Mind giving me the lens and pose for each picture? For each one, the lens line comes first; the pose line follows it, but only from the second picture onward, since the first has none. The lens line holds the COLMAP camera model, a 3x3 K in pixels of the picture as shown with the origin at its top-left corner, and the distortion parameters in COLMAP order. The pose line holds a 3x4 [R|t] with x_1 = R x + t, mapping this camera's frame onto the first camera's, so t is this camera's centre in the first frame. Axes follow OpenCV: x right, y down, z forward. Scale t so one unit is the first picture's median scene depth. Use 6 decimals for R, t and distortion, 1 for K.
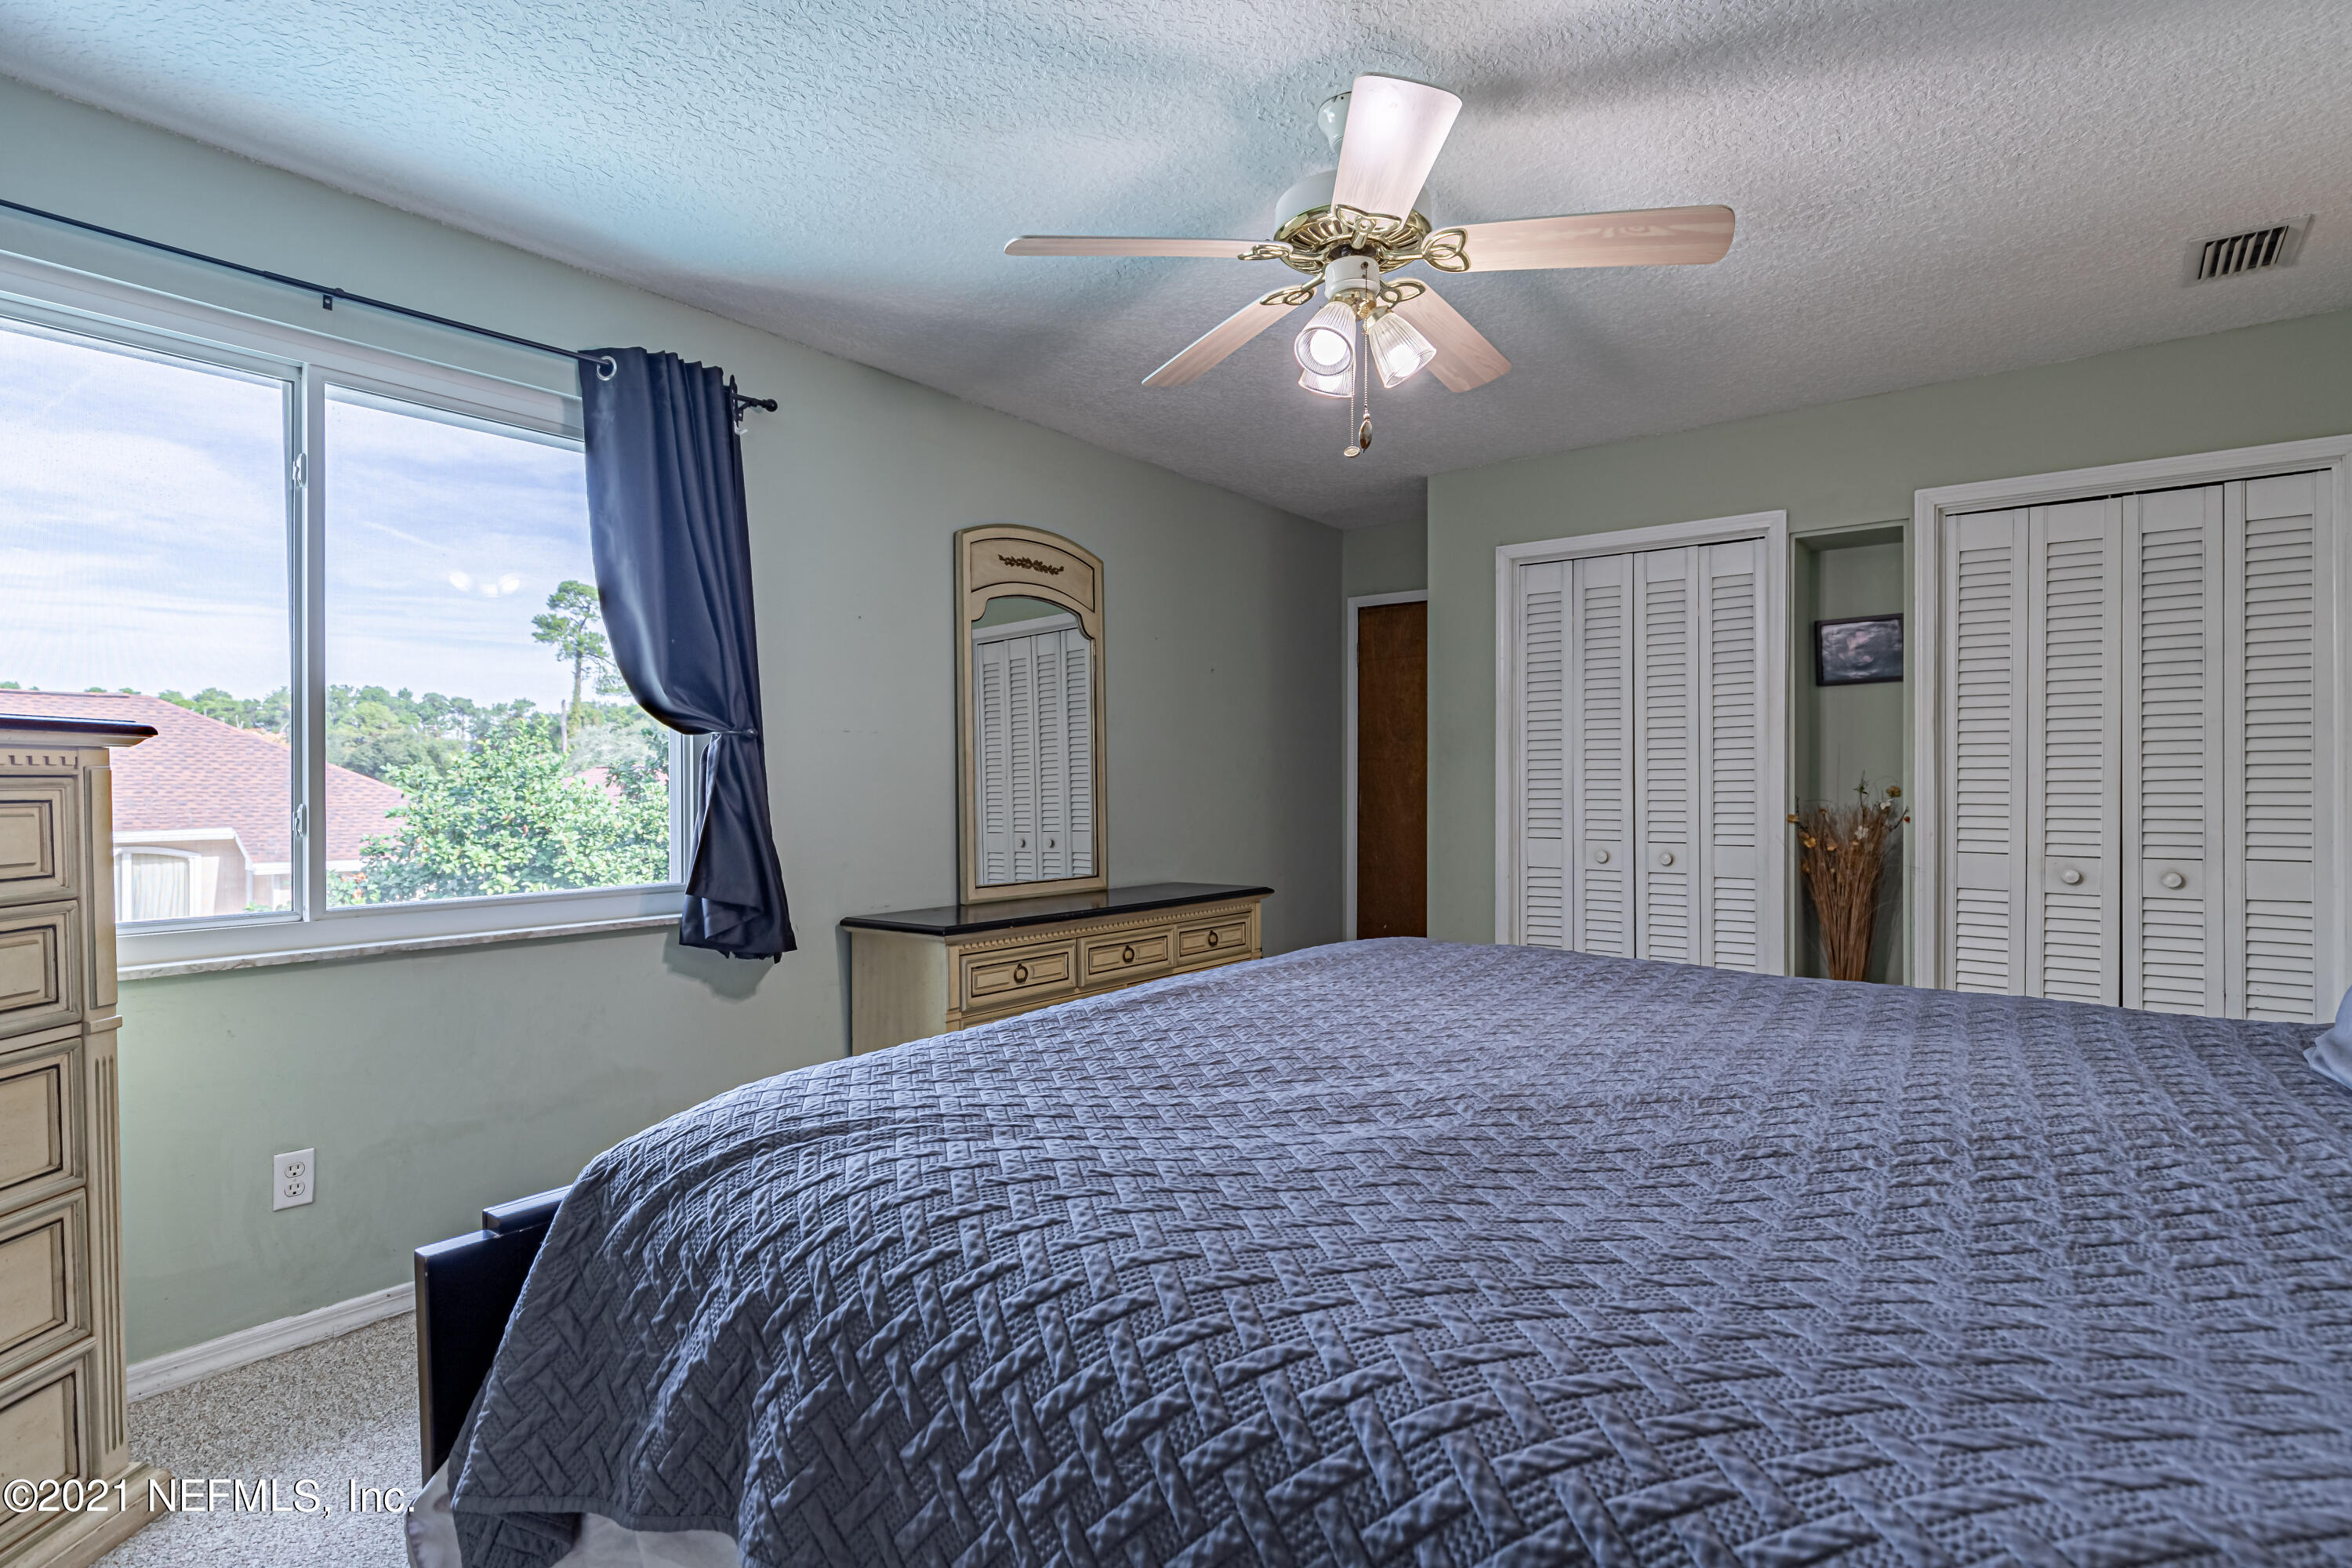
lens RADIAL K [[1152.1, 0, 1186.3], [0, 1152.1, 786.2], [0, 0, 1]] dist [-0.000931, -0.000250]
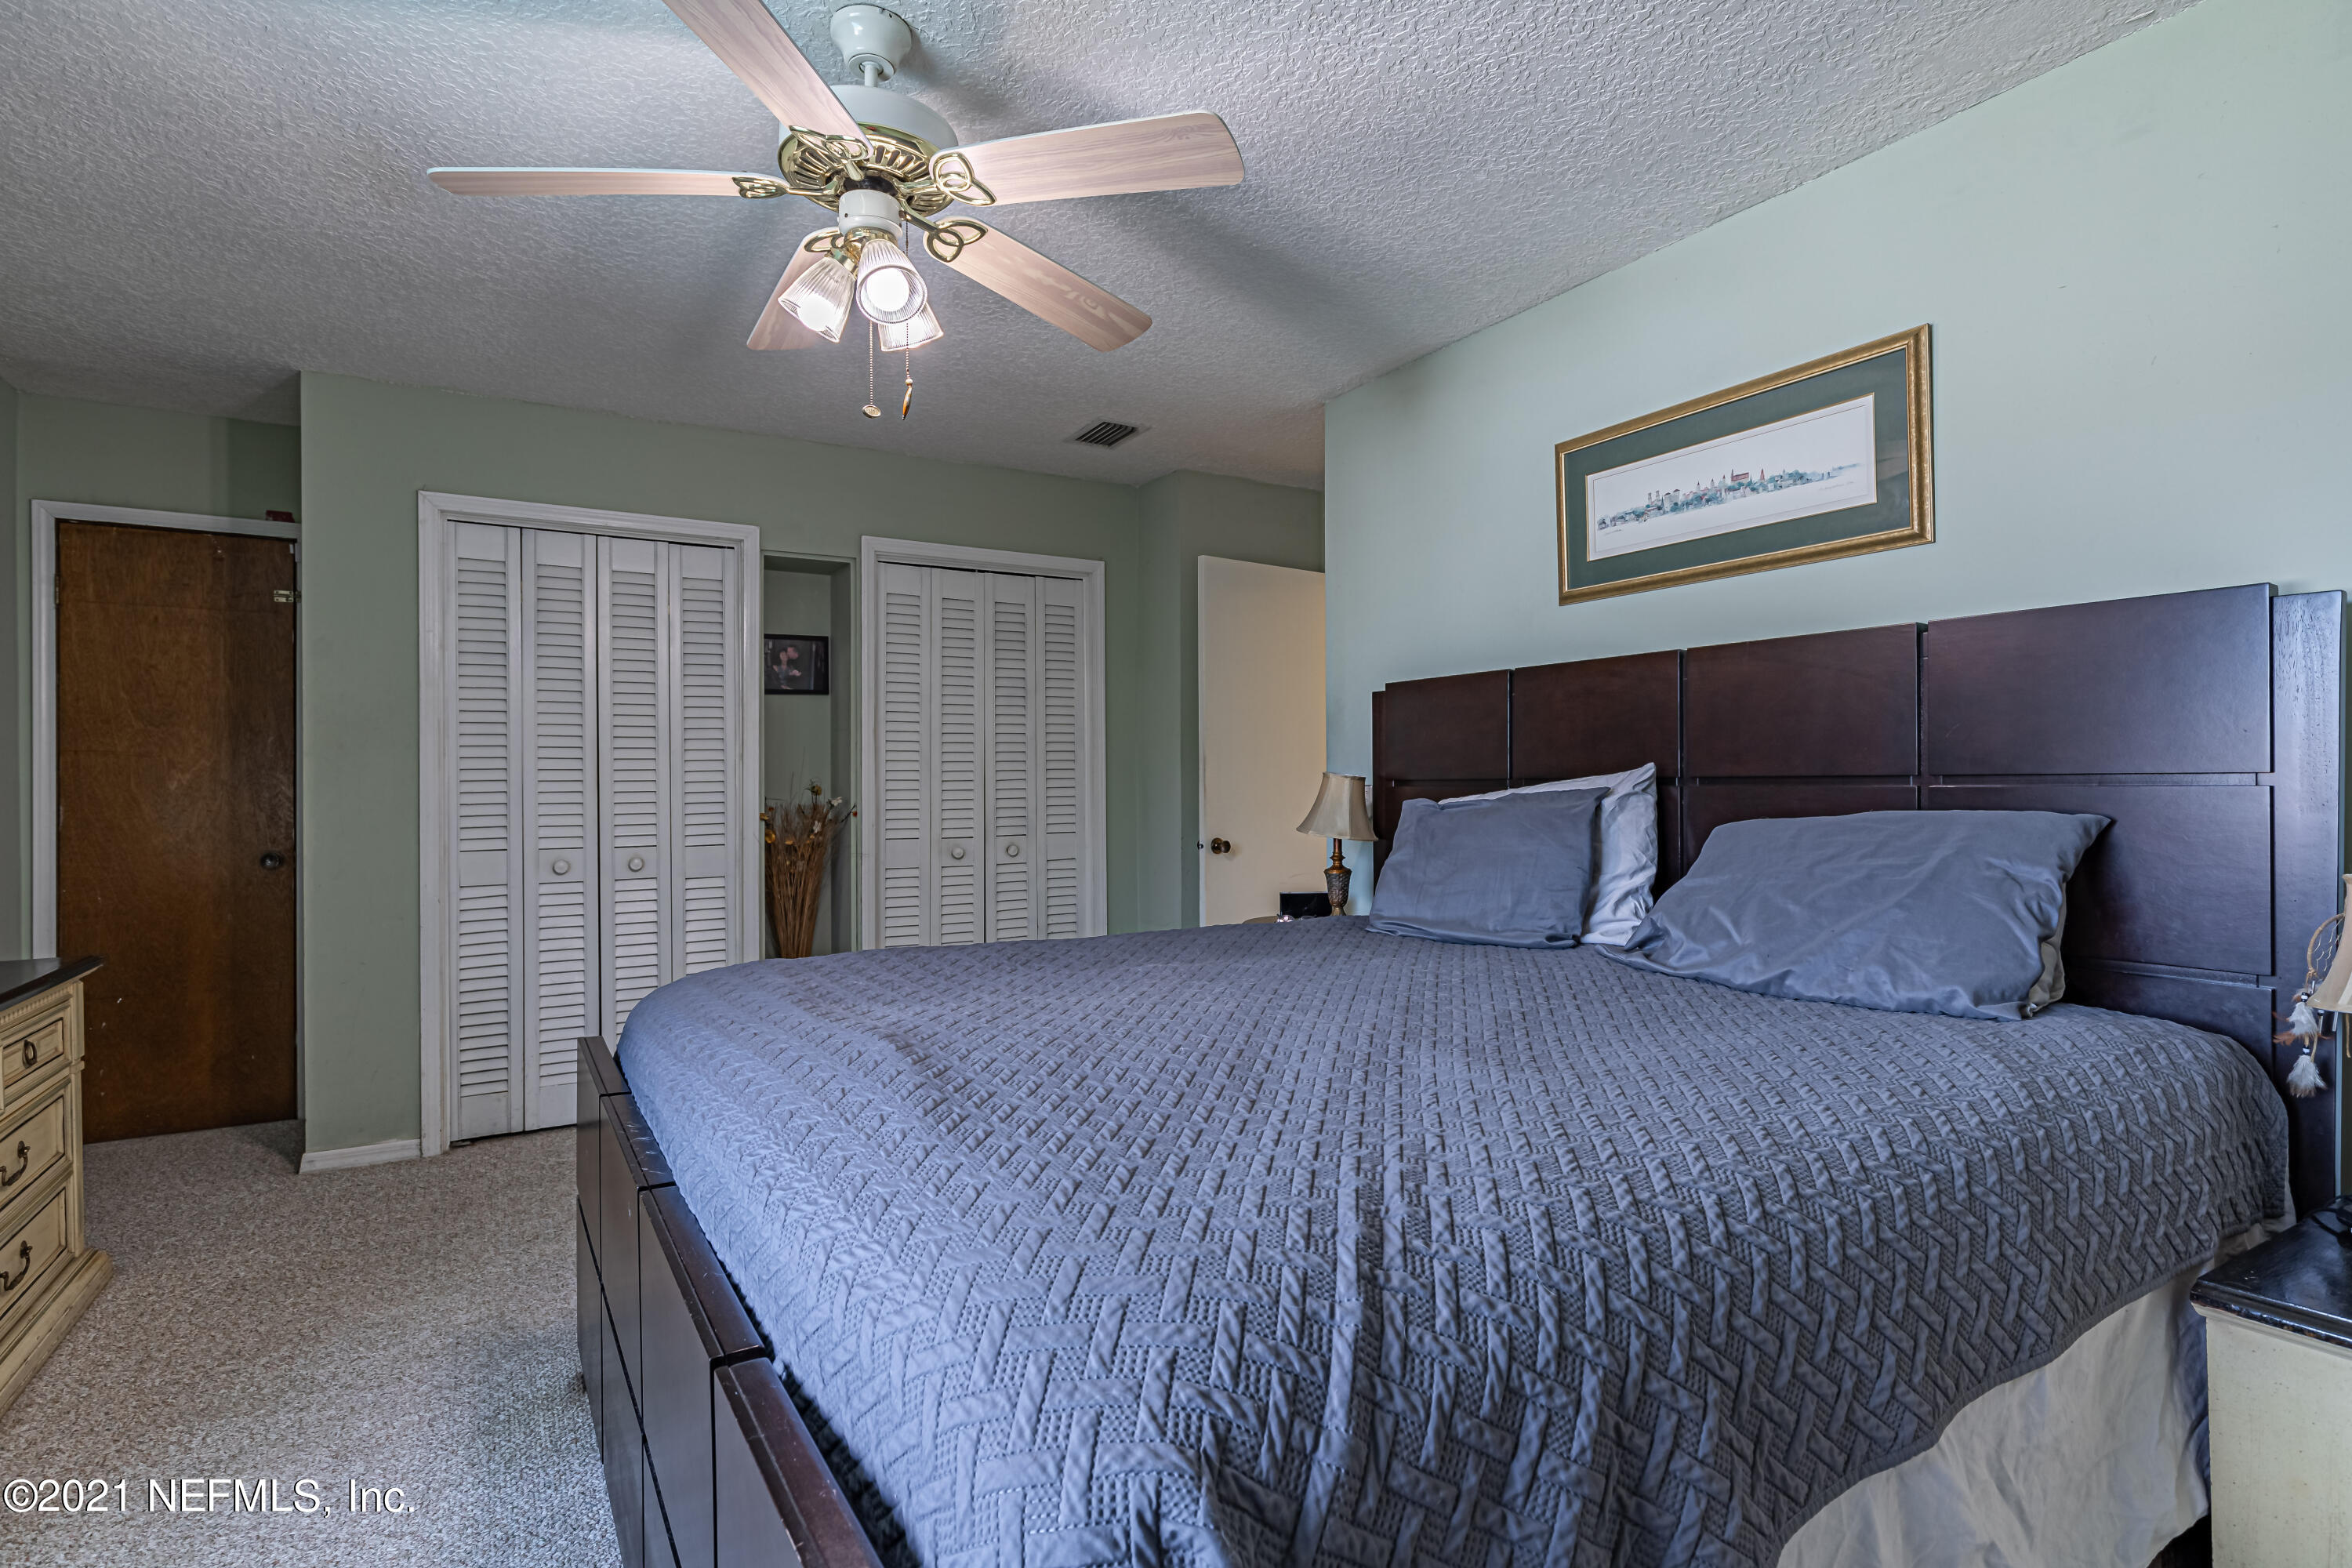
lens RADIAL K [[1152.1, 0, 1178.9], [0, 1152.1, 789.2], [0, 0, 1]] dist [-0.000931, -0.000250]
pose [[0.358850, -0.010117, 0.933340, -0.377209], [0.008654, 0.999934, 0.007511, -0.002507], [-0.933355, 0.005382, 0.358914, 0.288422]]
